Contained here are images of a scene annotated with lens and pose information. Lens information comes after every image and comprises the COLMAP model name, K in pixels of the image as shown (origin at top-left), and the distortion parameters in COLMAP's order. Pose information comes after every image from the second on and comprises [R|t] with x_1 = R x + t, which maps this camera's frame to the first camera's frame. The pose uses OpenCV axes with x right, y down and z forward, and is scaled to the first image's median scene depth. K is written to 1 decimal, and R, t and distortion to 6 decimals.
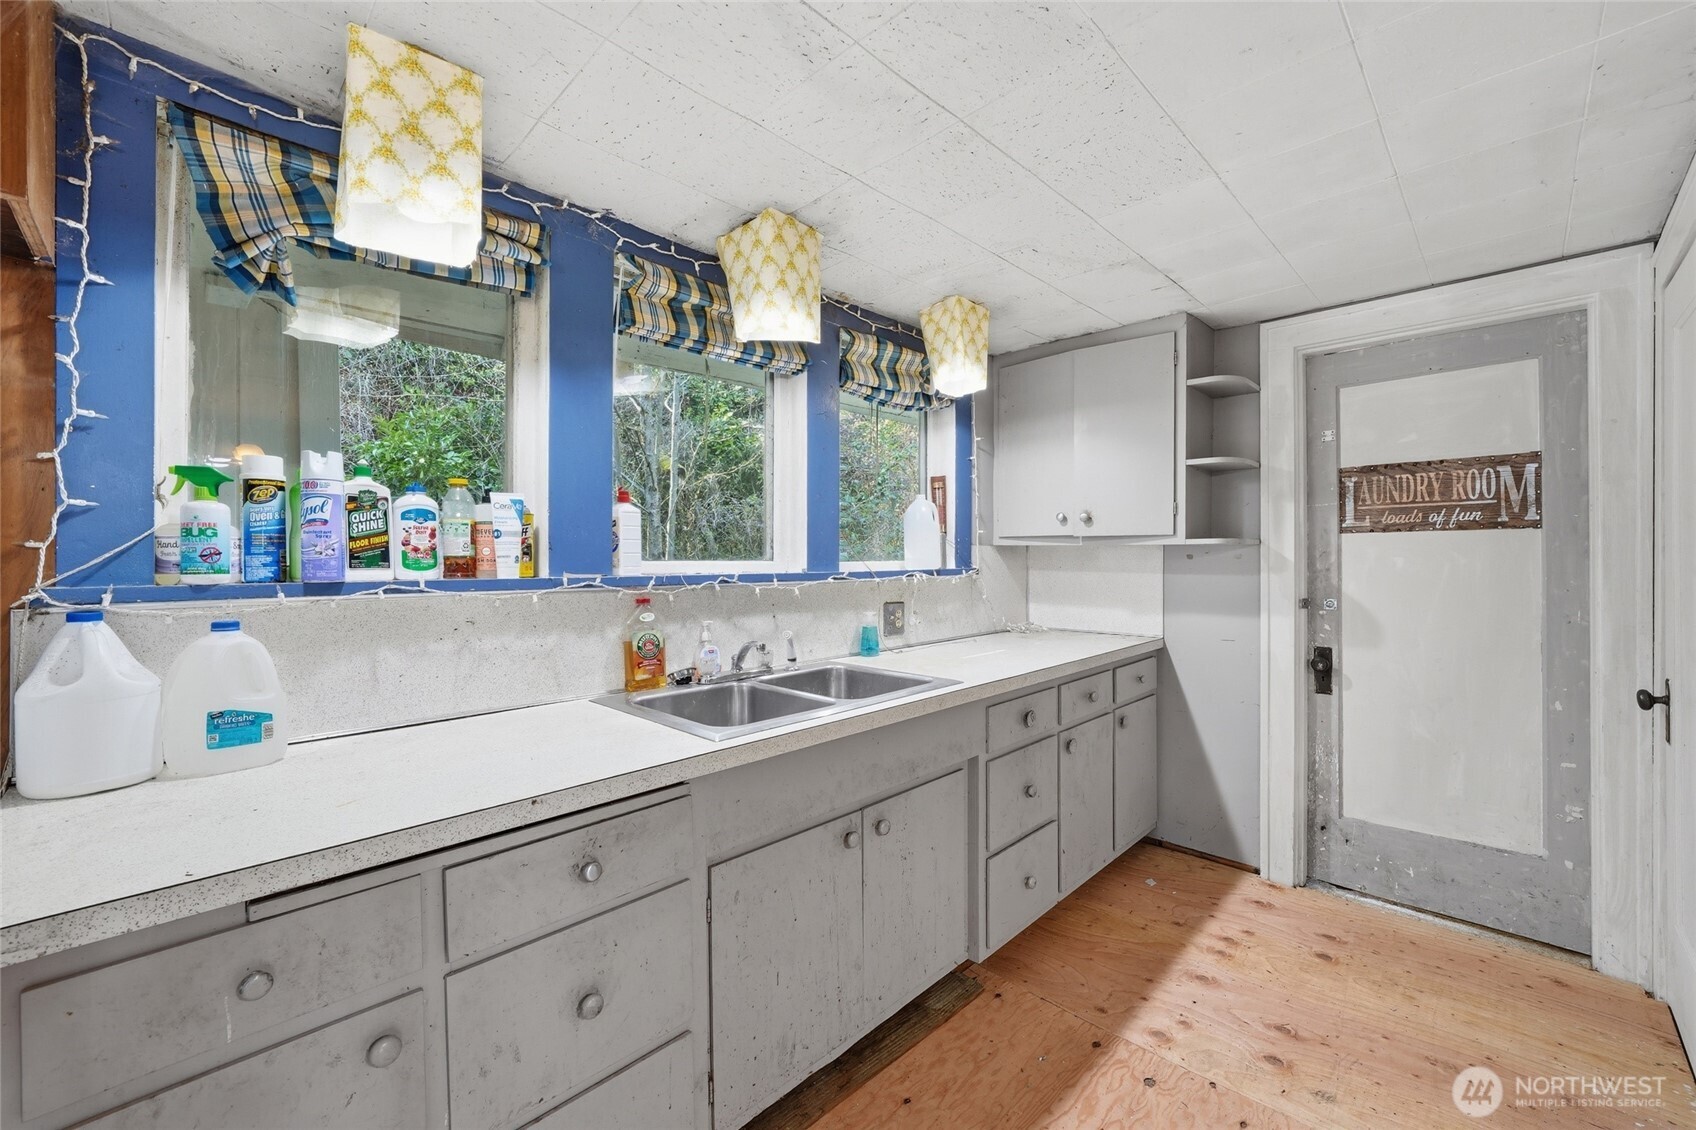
lens RADIAL K [[683.7, 0, 852.1], [0, 683.7, 566.1], [0, 0, 1]] dist [-0.001126, 0.000021]
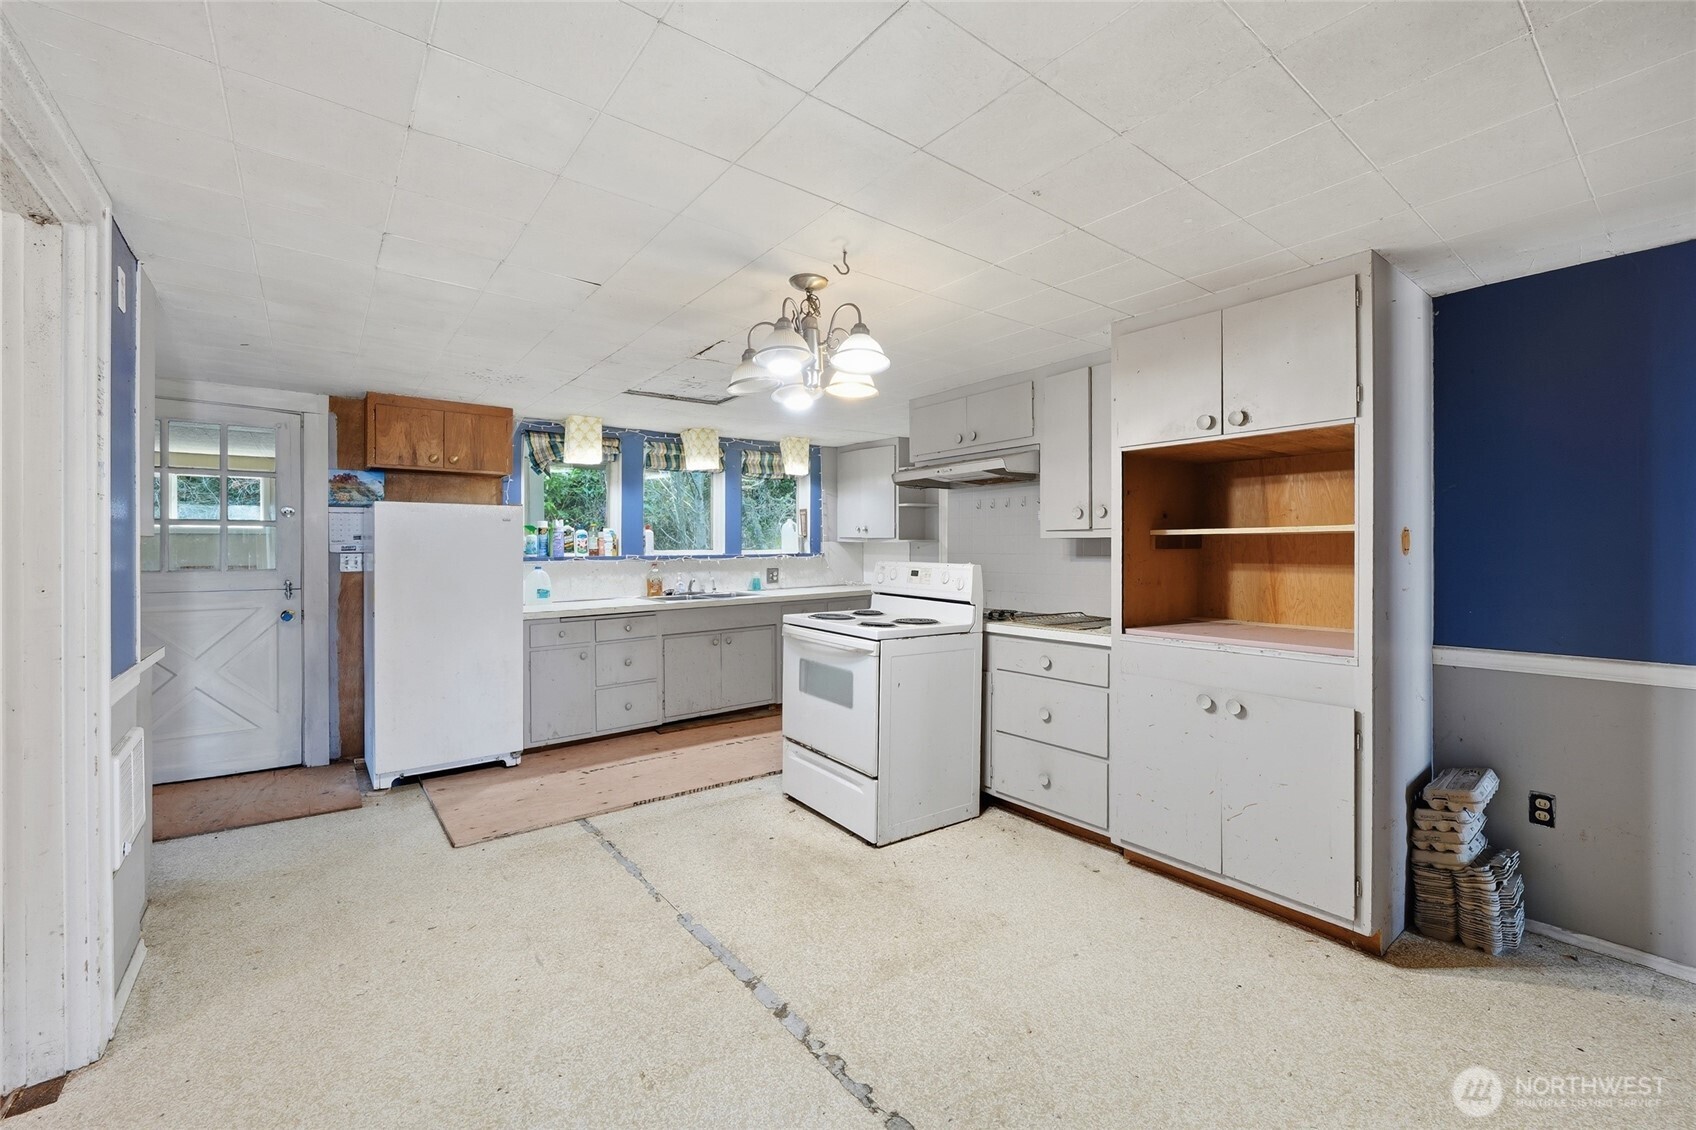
lens RADIAL K [[683.7, 0, 846.2], [0, 683.7, 554.2], [0, 0, 1]] dist [-0.001126, 0.000021]
pose [[0.992273, 0.002728, -0.124047, 0.839139], [-0.001884, 0.999974, 0.006915, -0.012510], [0.124063, -0.006628, 0.992252, -1.714367]]
